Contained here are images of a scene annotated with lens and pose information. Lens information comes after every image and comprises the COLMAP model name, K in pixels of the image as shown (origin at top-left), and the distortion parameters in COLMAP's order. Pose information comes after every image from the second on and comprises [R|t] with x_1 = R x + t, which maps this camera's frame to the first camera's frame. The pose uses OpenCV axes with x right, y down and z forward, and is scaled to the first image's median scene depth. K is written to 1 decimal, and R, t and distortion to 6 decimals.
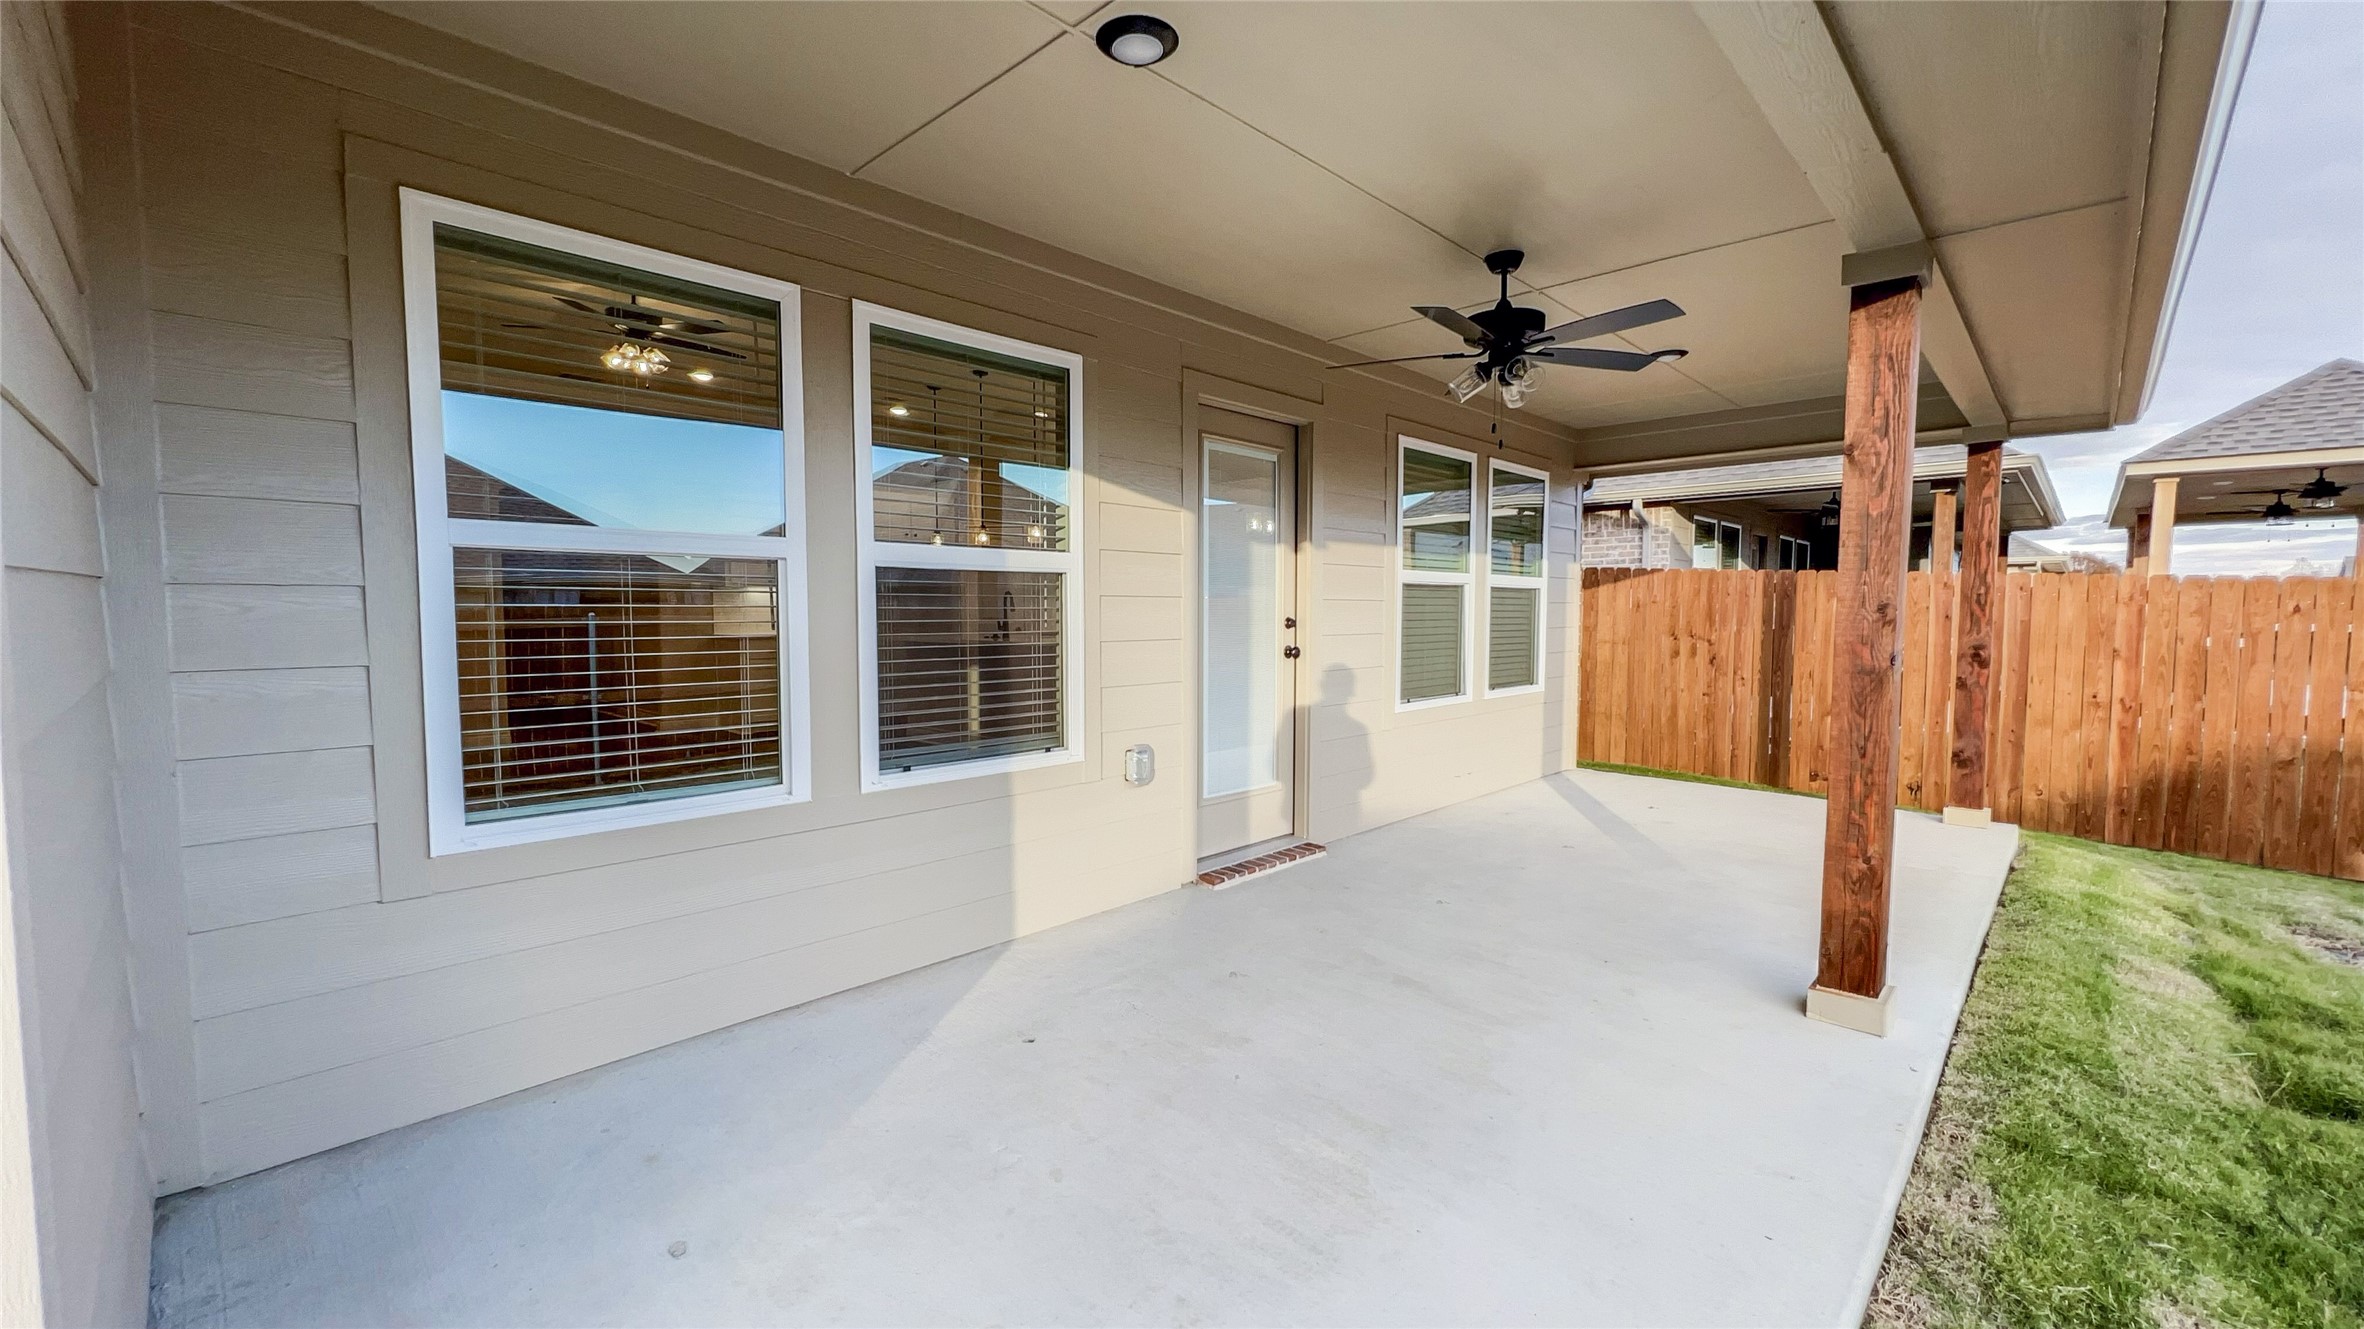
lens RADIAL K [[939.4, 0, 1182.0], [0, 939.4, 664.5], [0, 0, 1]] dist [0.000280, 0.000014]
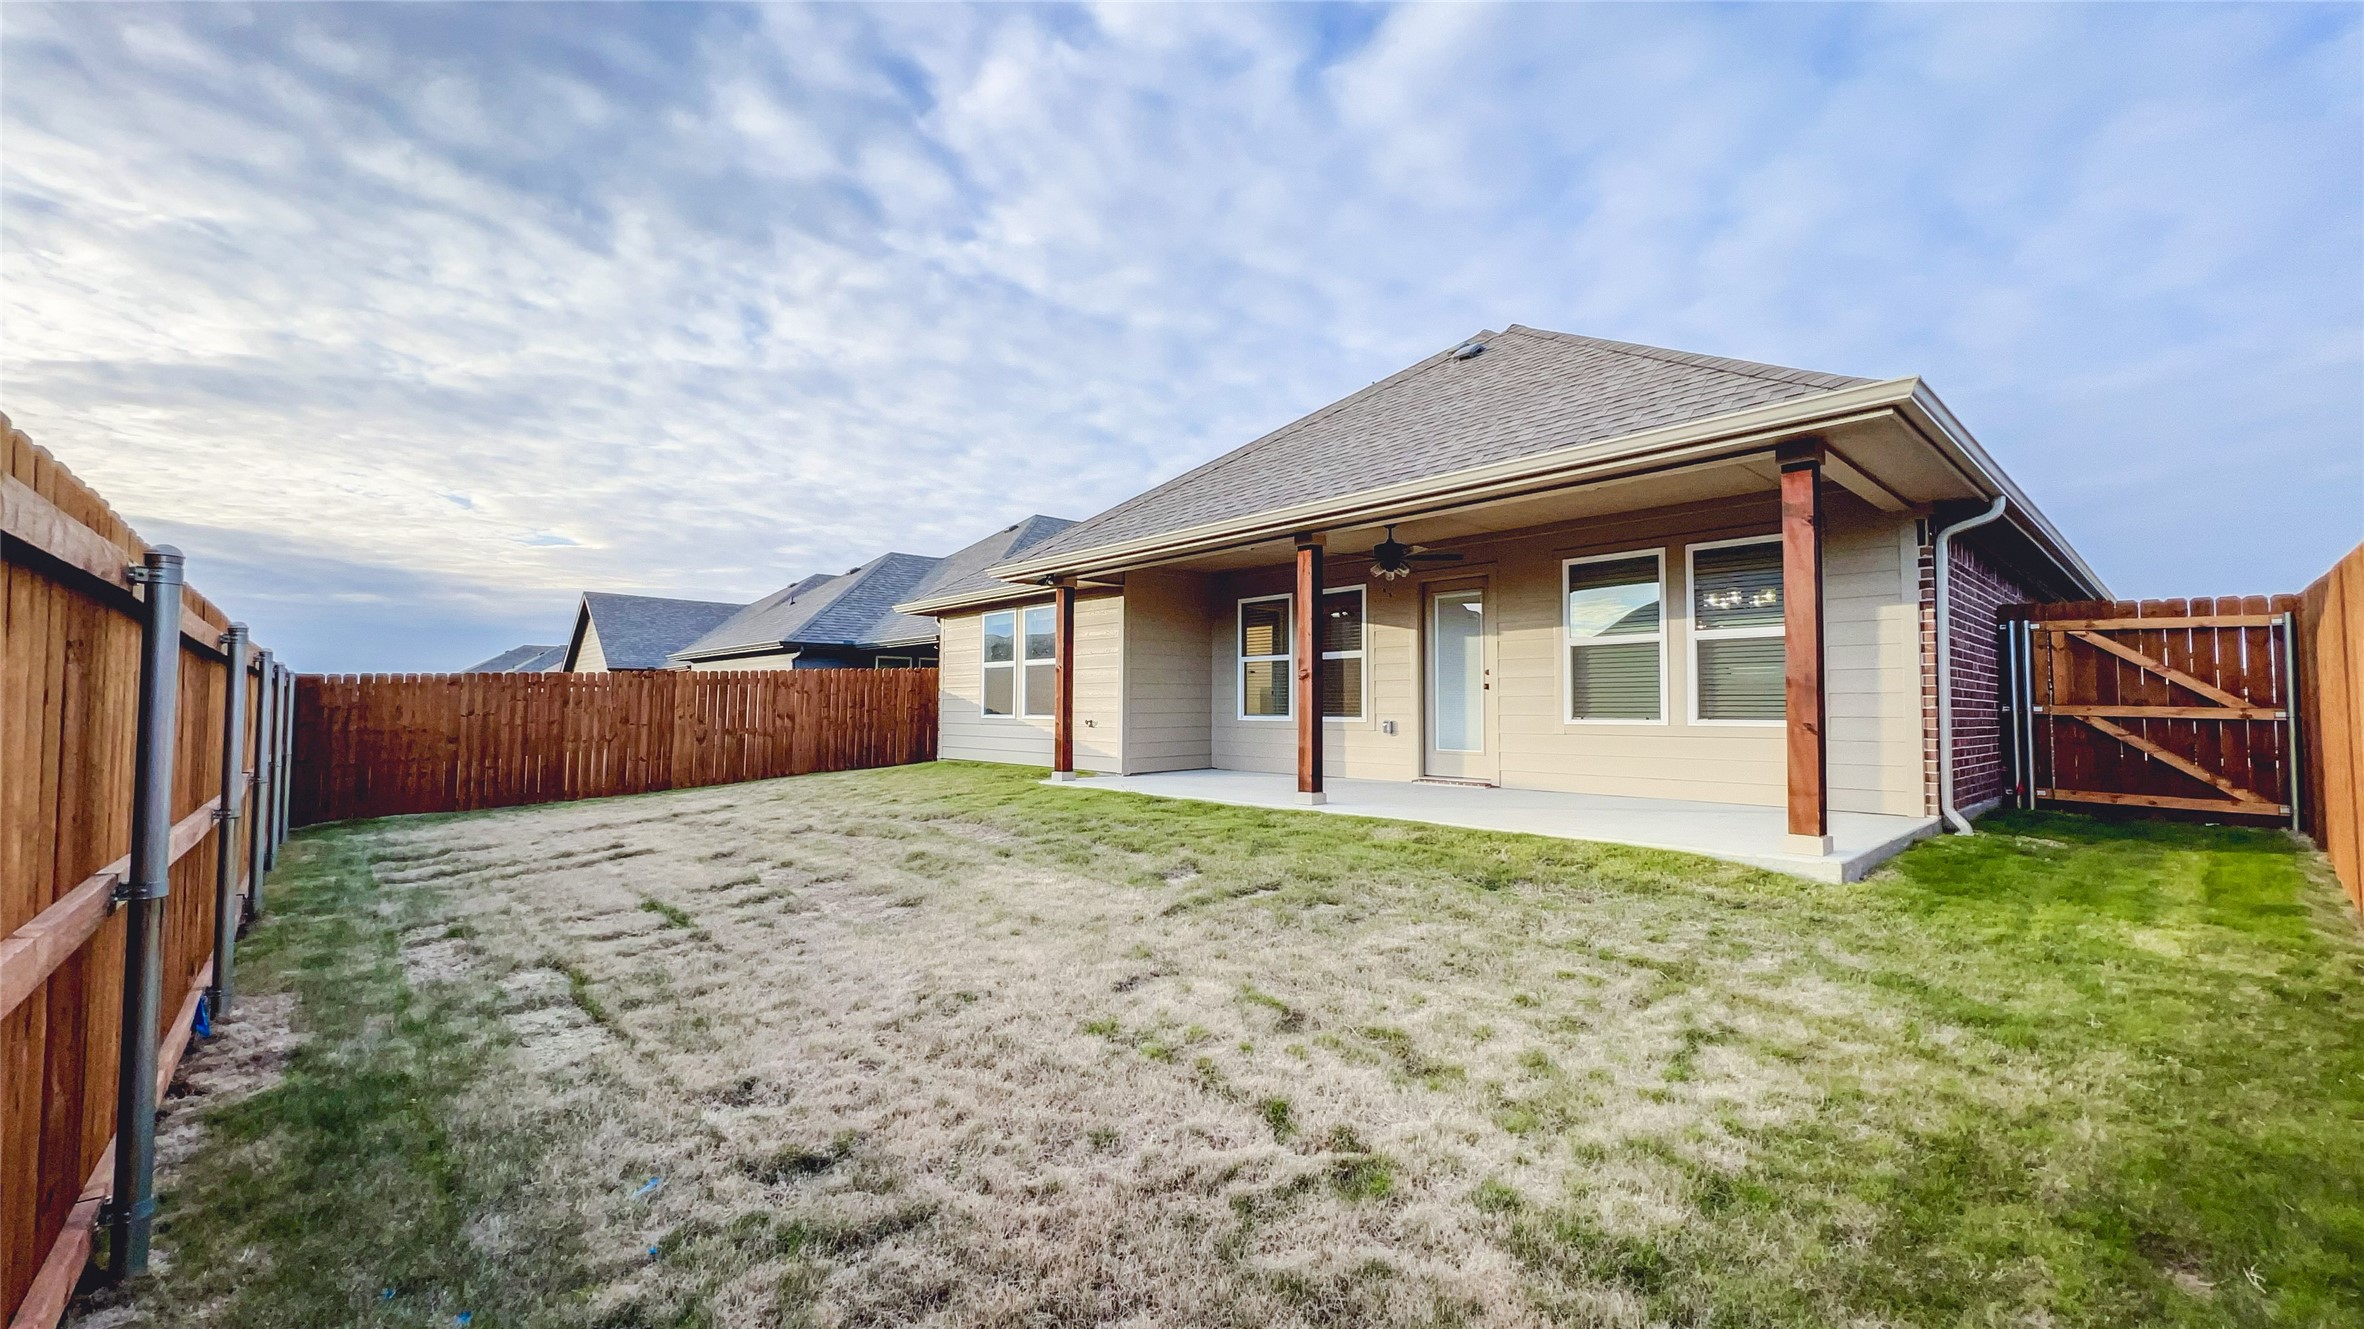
lens RADIAL K [[923.0, 0, 1182.0], [0, 923.0, 664.5], [0, 0, 1]] dist [0.000438, 0.000020]
pose [[-0.063099, -0.044166, -0.997030, 2.130324], [-0.062907, 0.997210, -0.040193, 0.058598], [0.996023, 0.060184, -0.065701, 0.473354]]
